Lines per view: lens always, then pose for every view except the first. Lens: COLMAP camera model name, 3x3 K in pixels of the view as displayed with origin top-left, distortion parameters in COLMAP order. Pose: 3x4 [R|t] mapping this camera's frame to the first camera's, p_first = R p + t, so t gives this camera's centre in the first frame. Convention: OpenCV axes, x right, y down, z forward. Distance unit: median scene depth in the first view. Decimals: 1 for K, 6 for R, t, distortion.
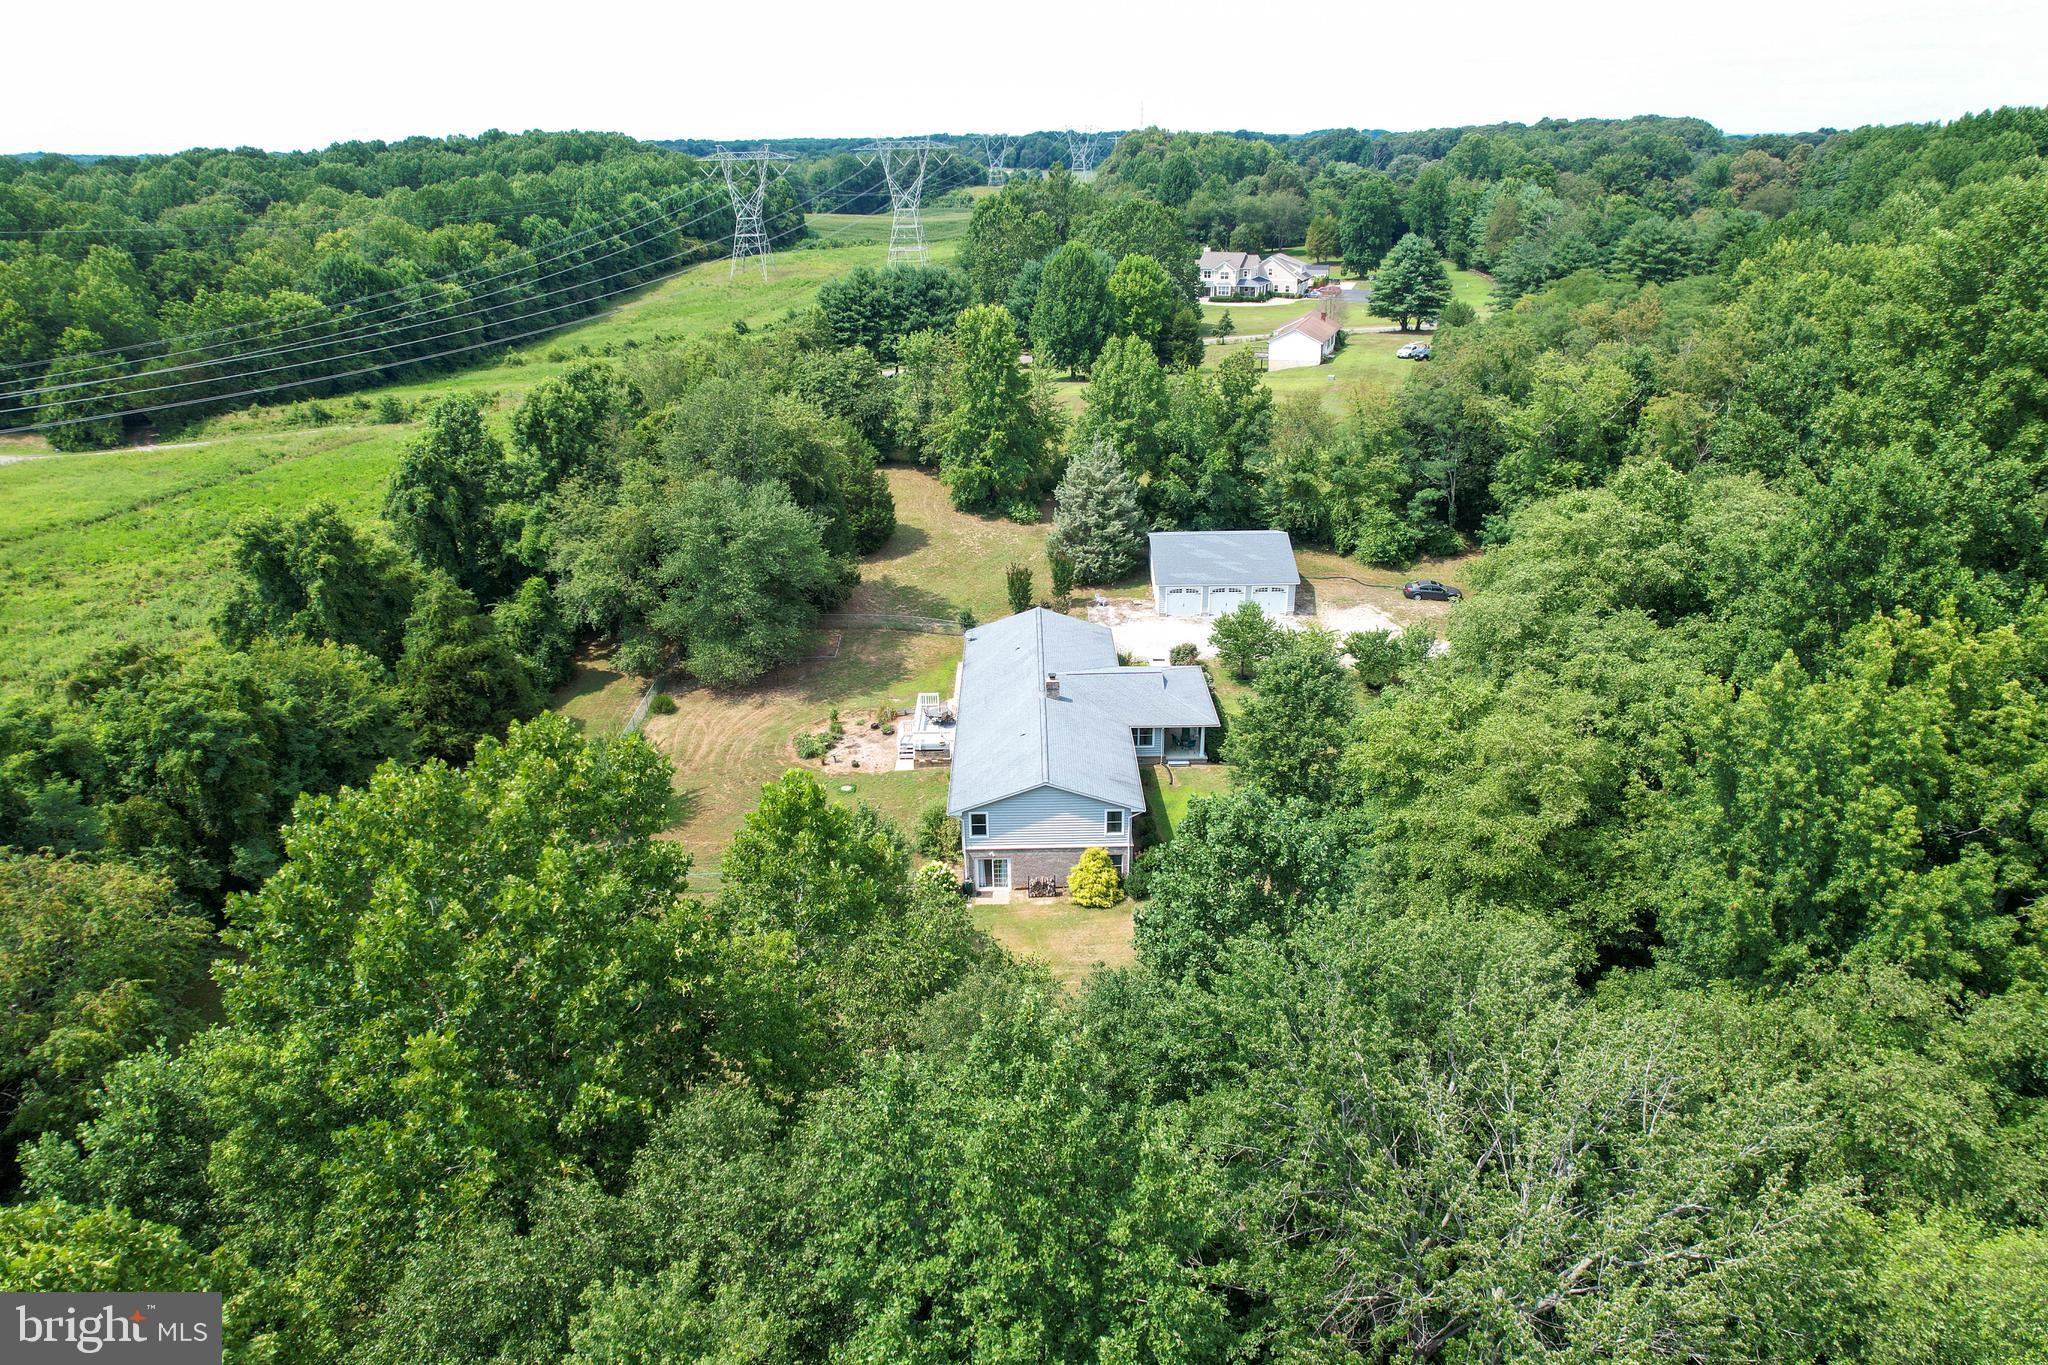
lens RADIAL K [[1306.5, 0, 1033.1], [0, 1306.5, 691.8], [0, 0, 1]] dist [-0.076140, 0.069566]
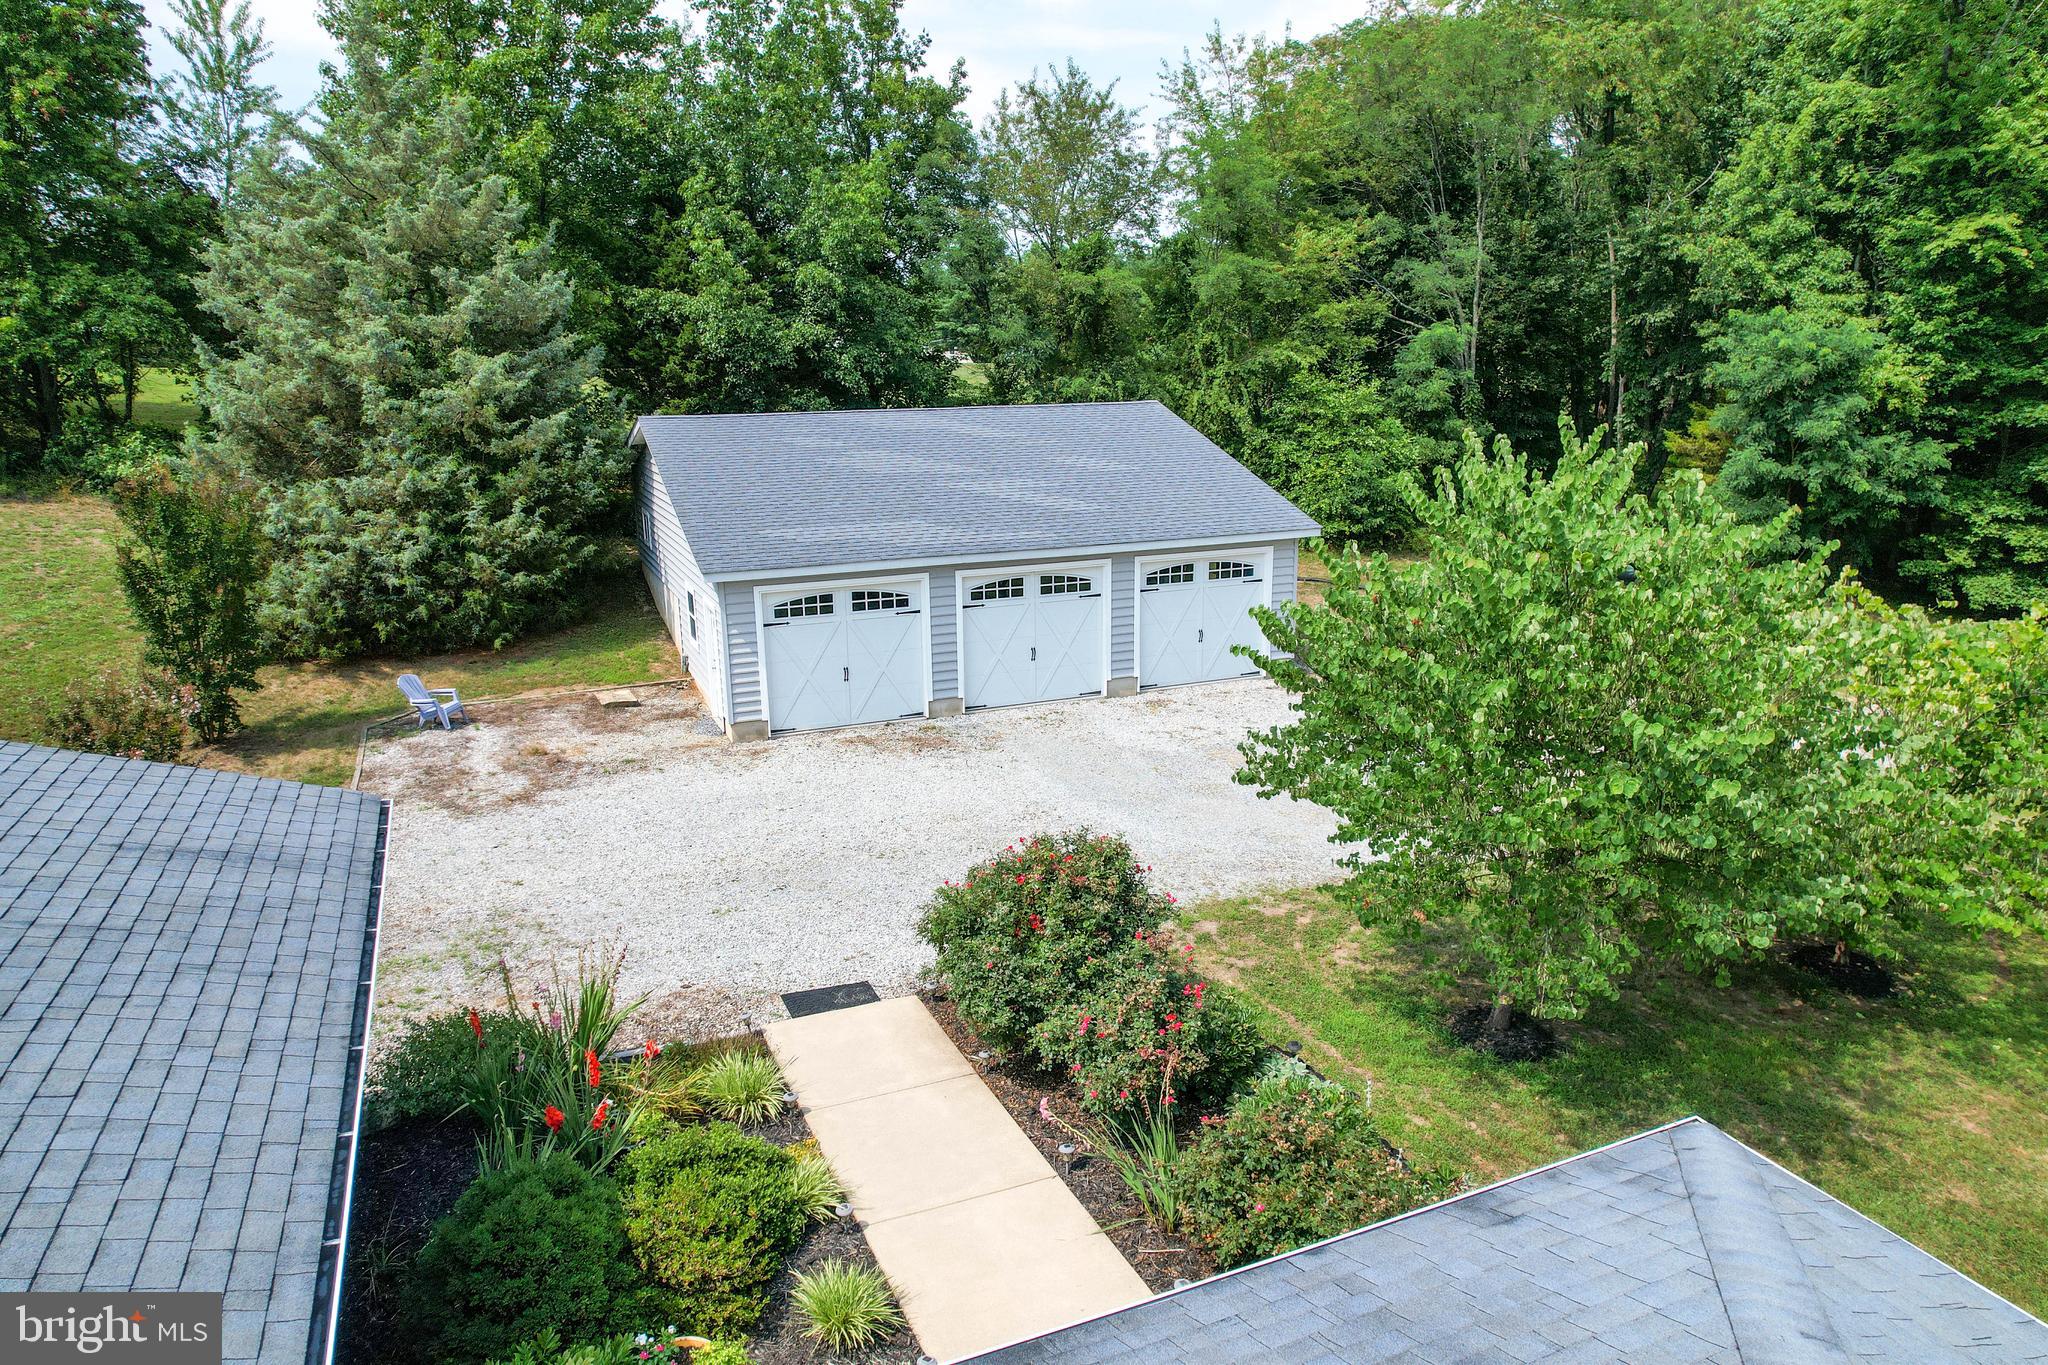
lens RADIAL K [[1306.5, 0, 1033.1], [0, 1306.5, 691.8], [0, 0, 1]] dist [-0.076140, 0.069566]
pose [[0.920878, -0.096733, 0.377658, 0.062057], [0.154445, 0.979987, -0.125585, -0.031764], [-0.357952, 0.173976, 0.917389, 0.774581]]
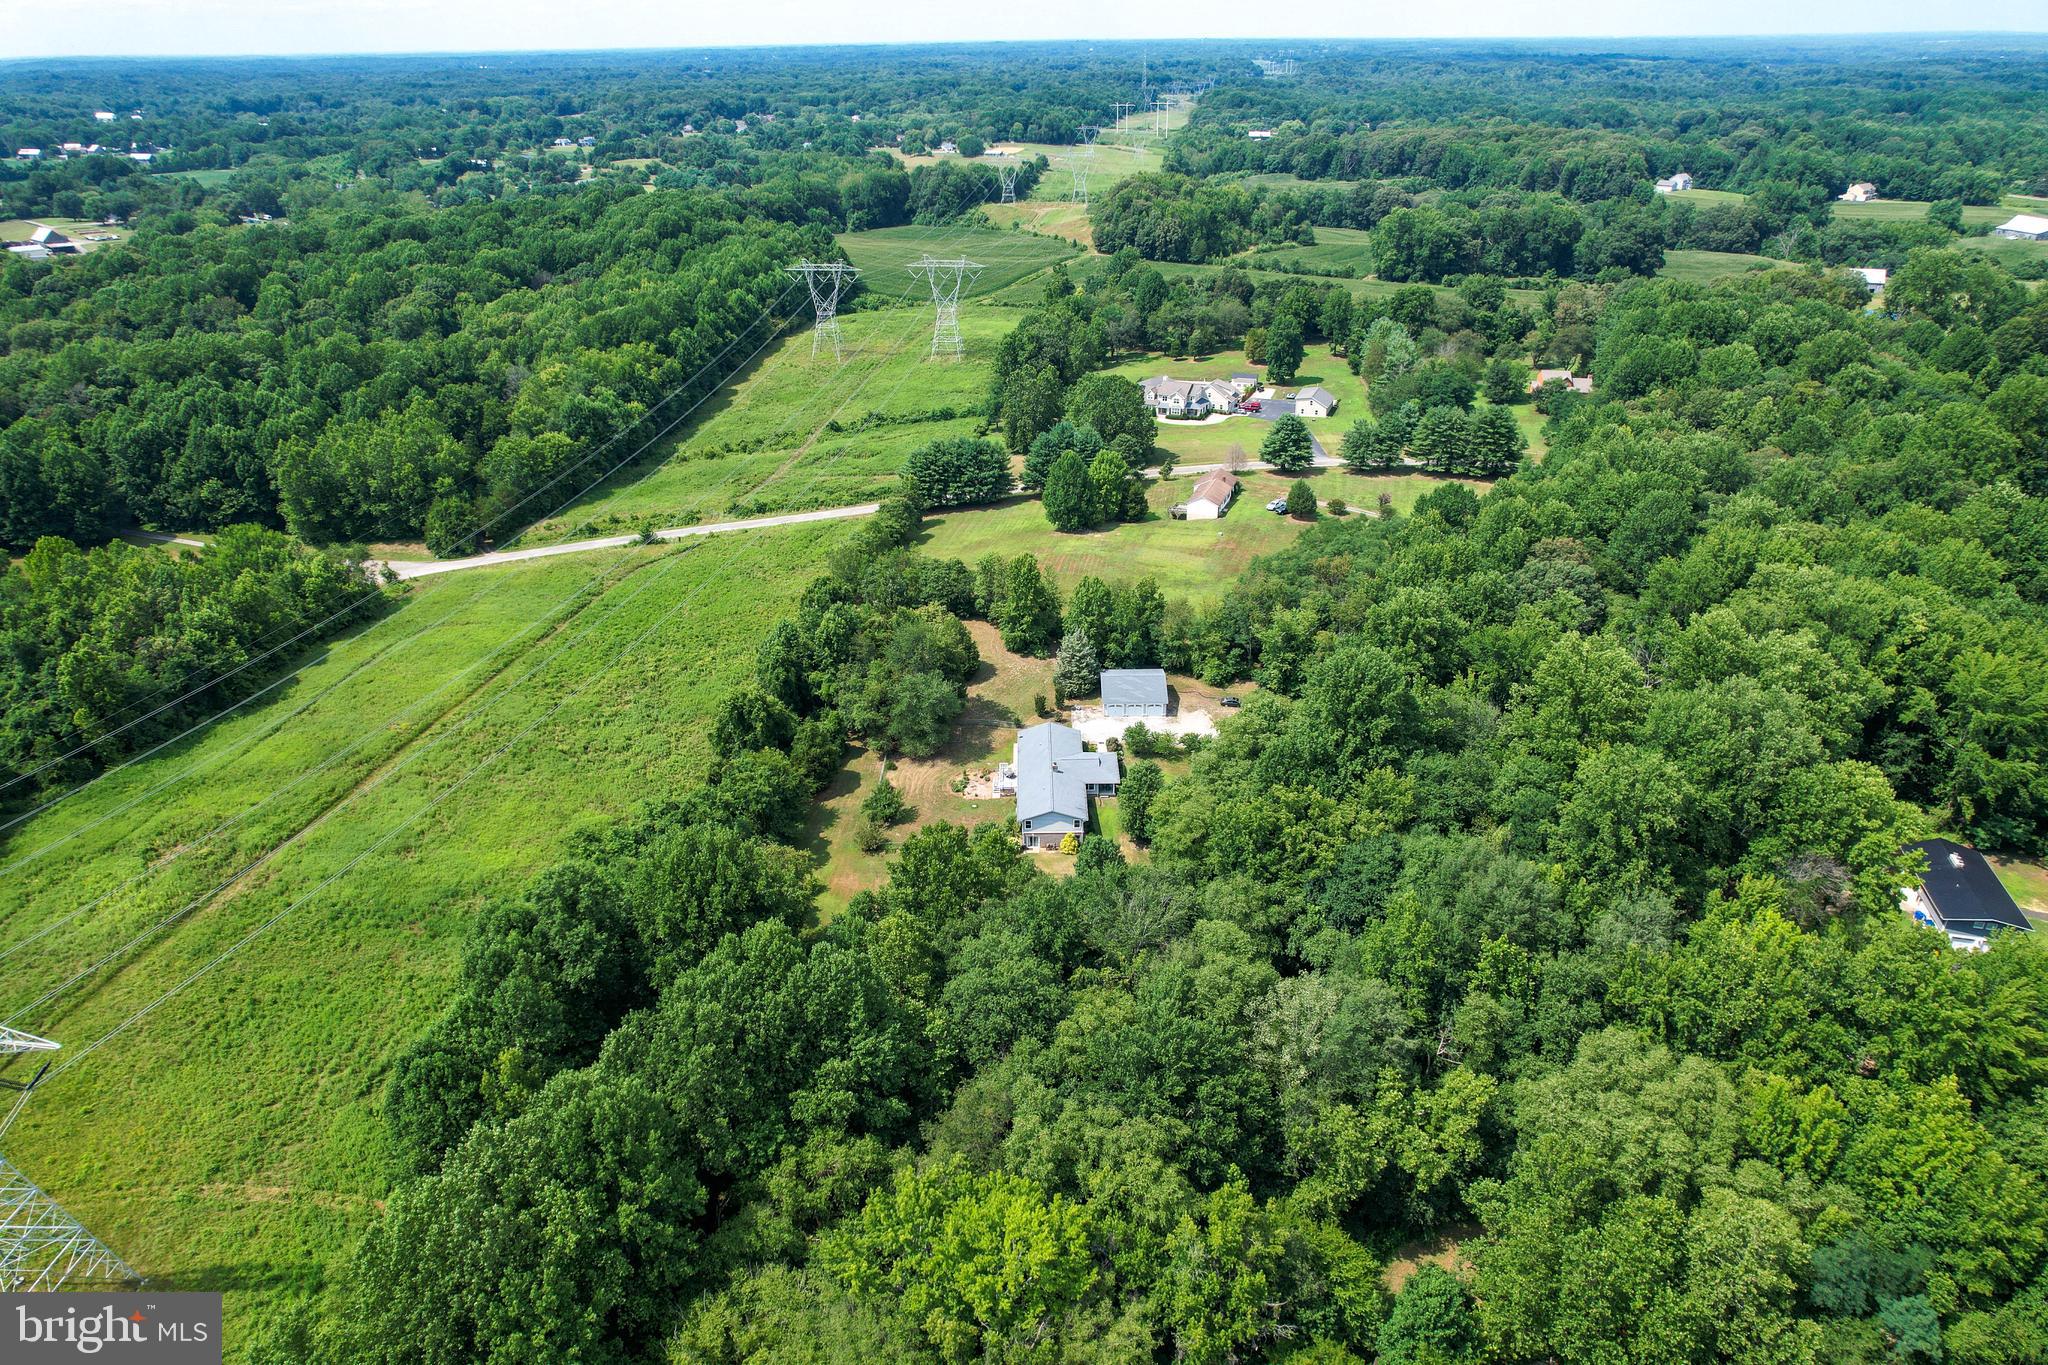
lens RADIAL K [[1306.5, 0, 1033.1], [0, 1306.5, 691.8], [0, 0, 1]] dist [-0.076140, 0.069566]
pose [[0.999990, 0.004213, -0.001389, -0.018794], [-0.004110, 0.997737, 0.067111, -0.238338], [0.001669, -0.067105, 0.997745, -1.141417]]
